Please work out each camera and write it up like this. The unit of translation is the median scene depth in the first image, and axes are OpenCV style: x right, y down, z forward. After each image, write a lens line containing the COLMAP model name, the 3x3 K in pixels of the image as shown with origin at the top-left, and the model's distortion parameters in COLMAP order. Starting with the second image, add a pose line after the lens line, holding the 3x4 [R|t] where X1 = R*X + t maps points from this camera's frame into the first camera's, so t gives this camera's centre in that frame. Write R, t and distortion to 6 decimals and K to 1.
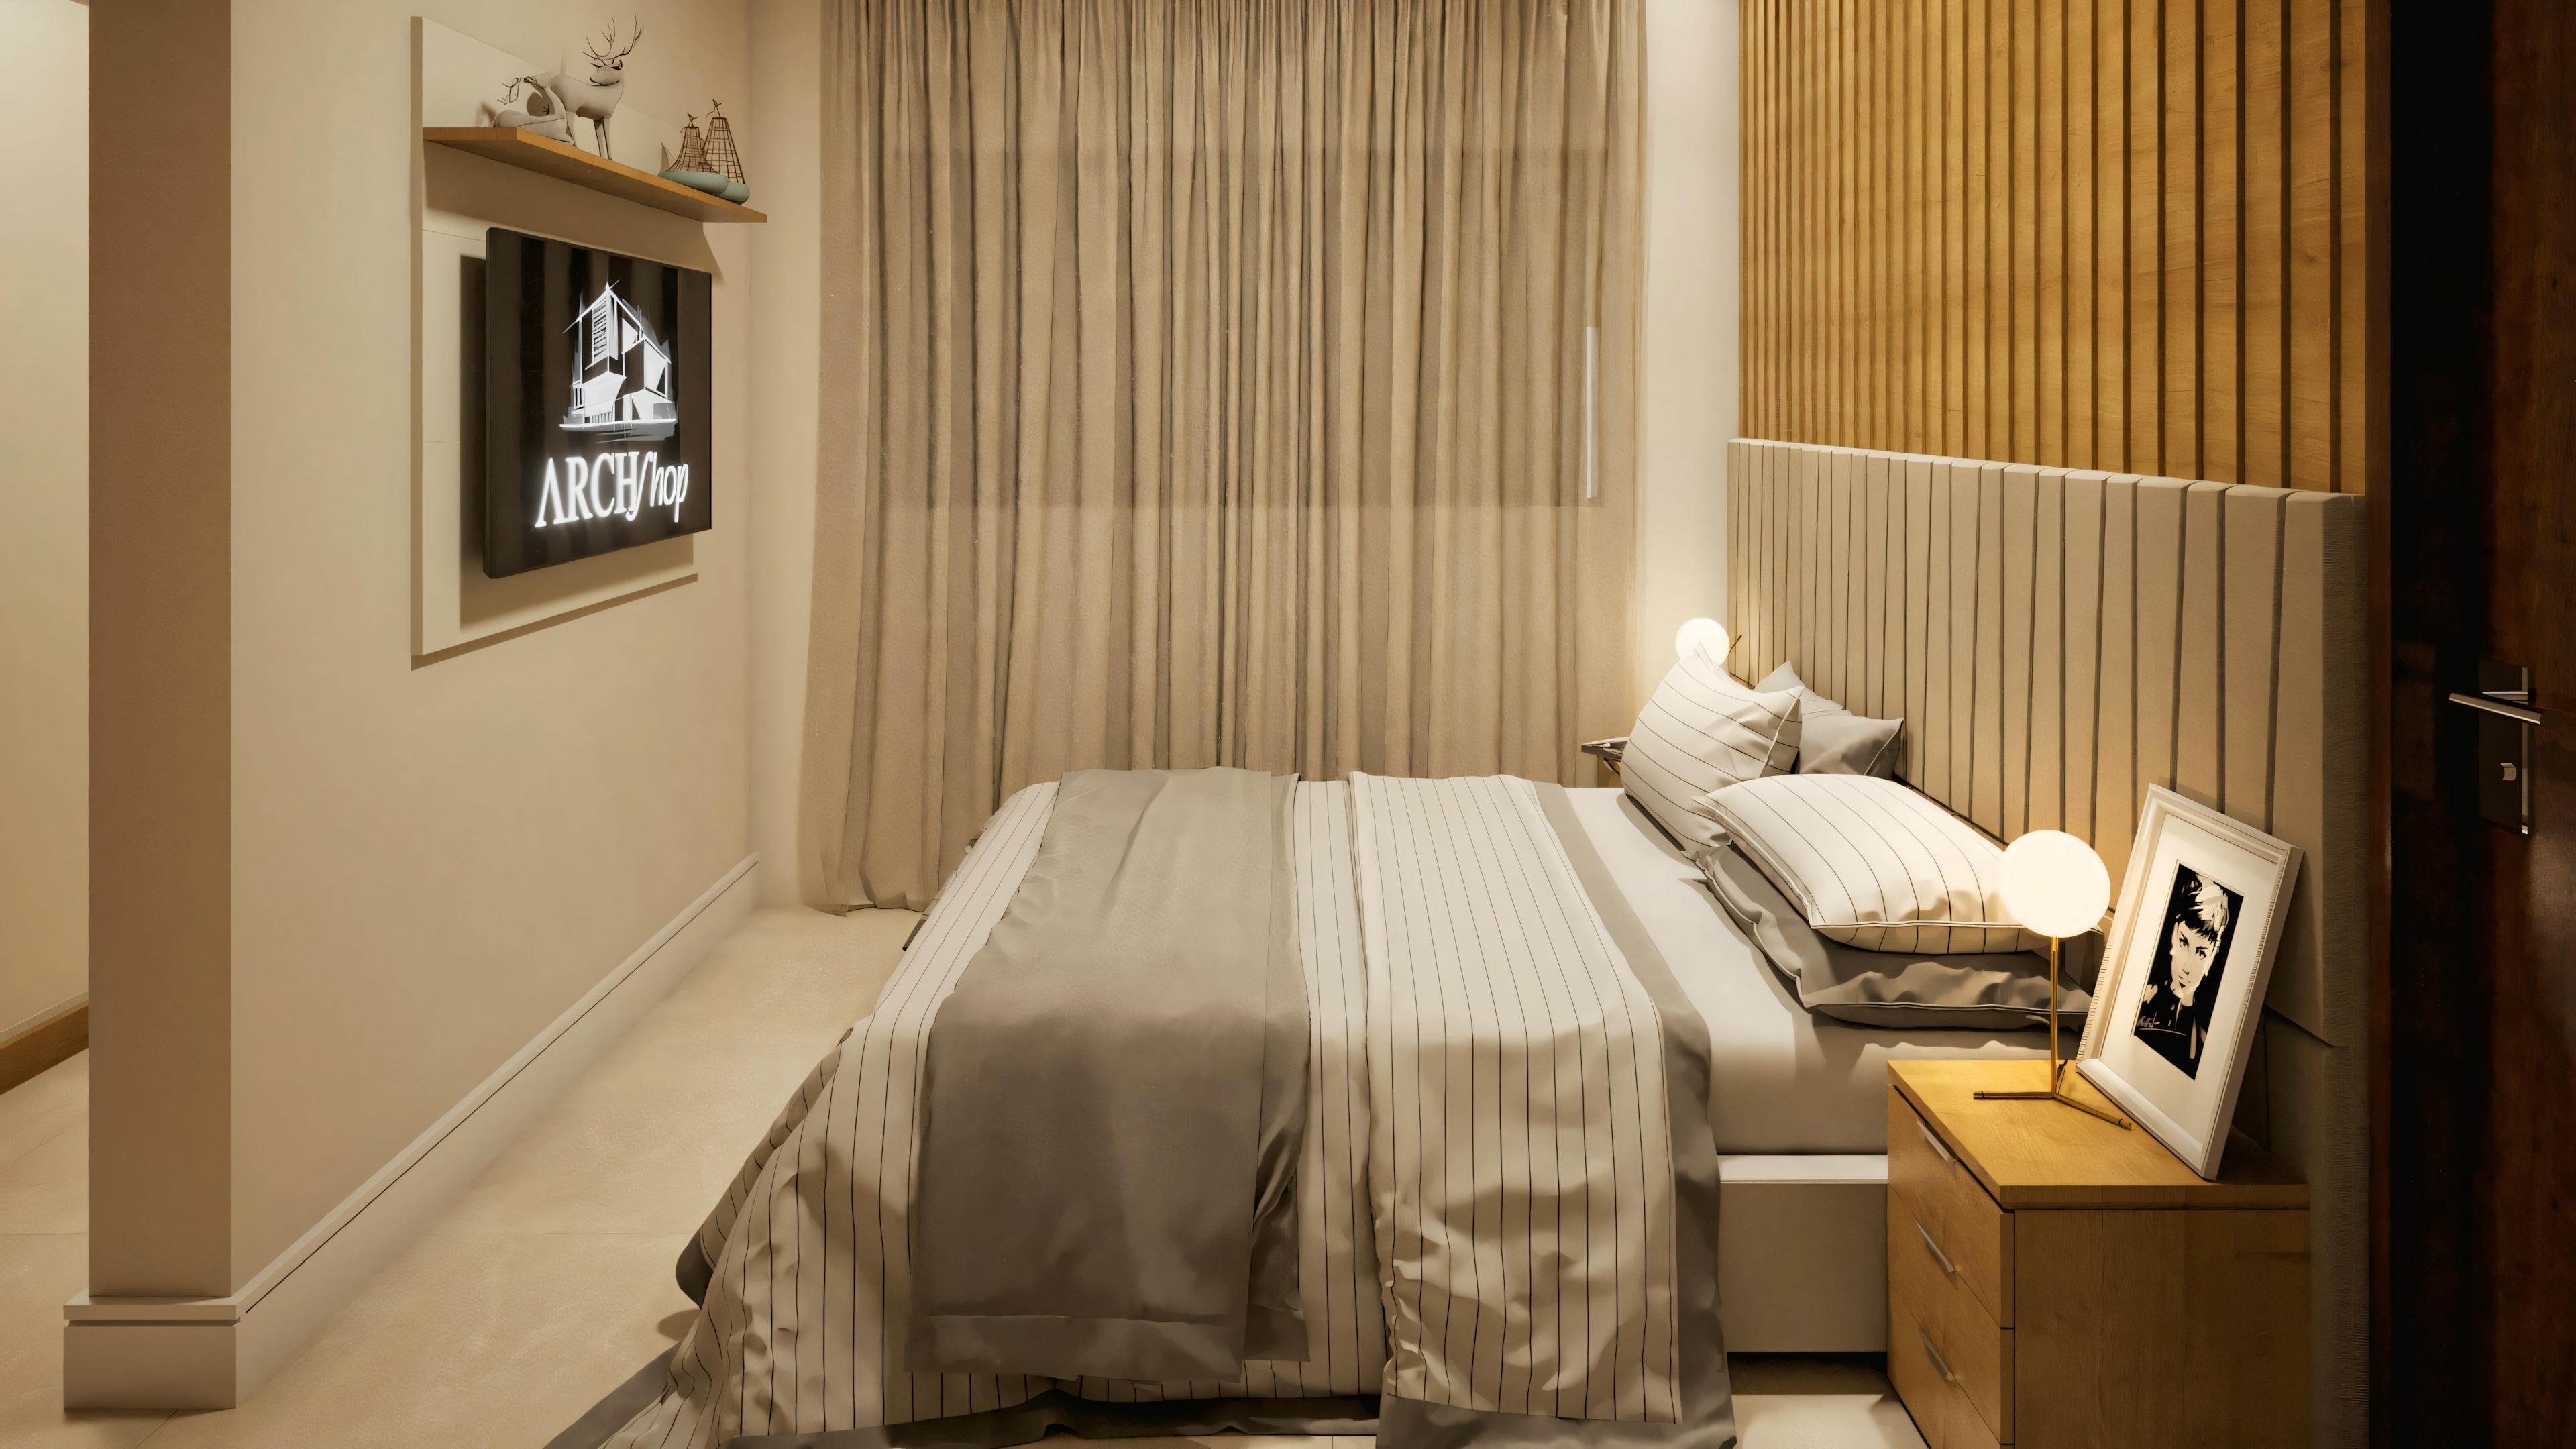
lens RADIAL K [[1657.2, 0, 1299.8], [0, 1657.2, 723.5], [0, 0, 1]] dist [0.002924, 0.000634]
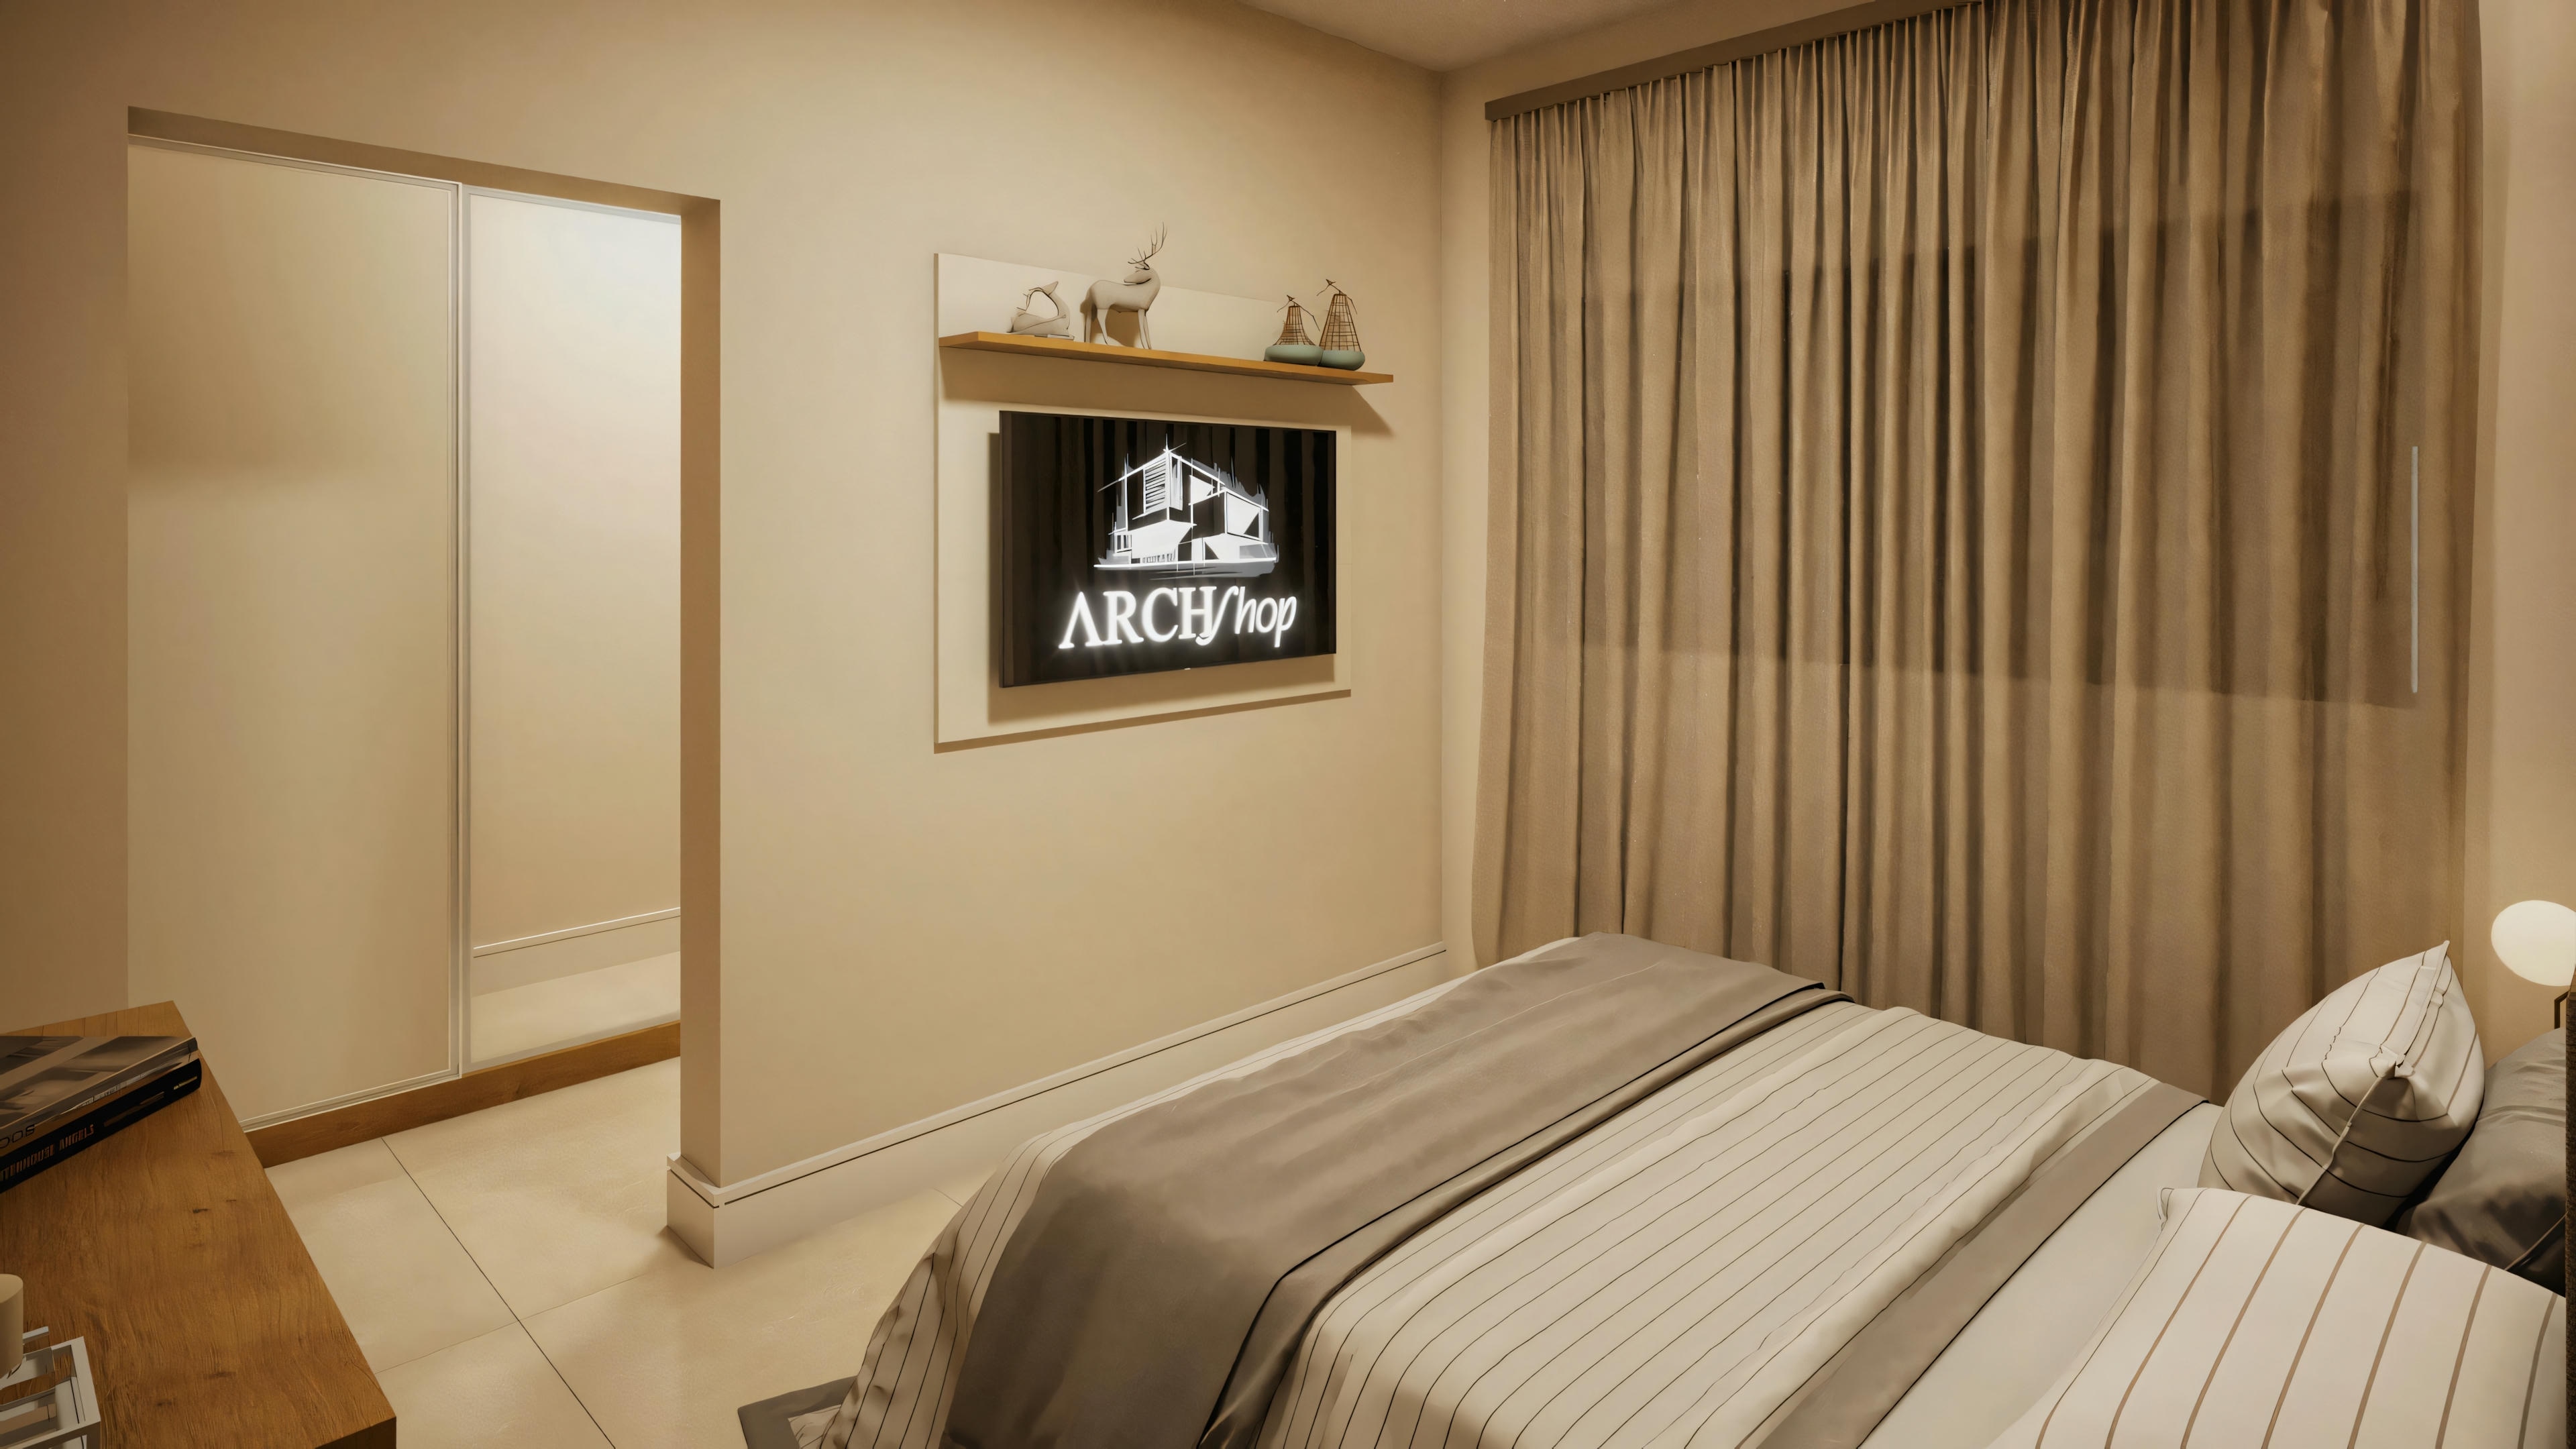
lens RADIAL K [[1419.5, 0, 1285.1], [0, 1419.5, 715.2], [0, 0, 1]] dist [-0.004660, -0.000548]
pose [[0.692344, 0.102432, -0.714261, 0.370060], [-0.139626, 0.990182, 0.006660, -0.090624], [0.707930, 0.095118, 0.699848, 0.354677]]
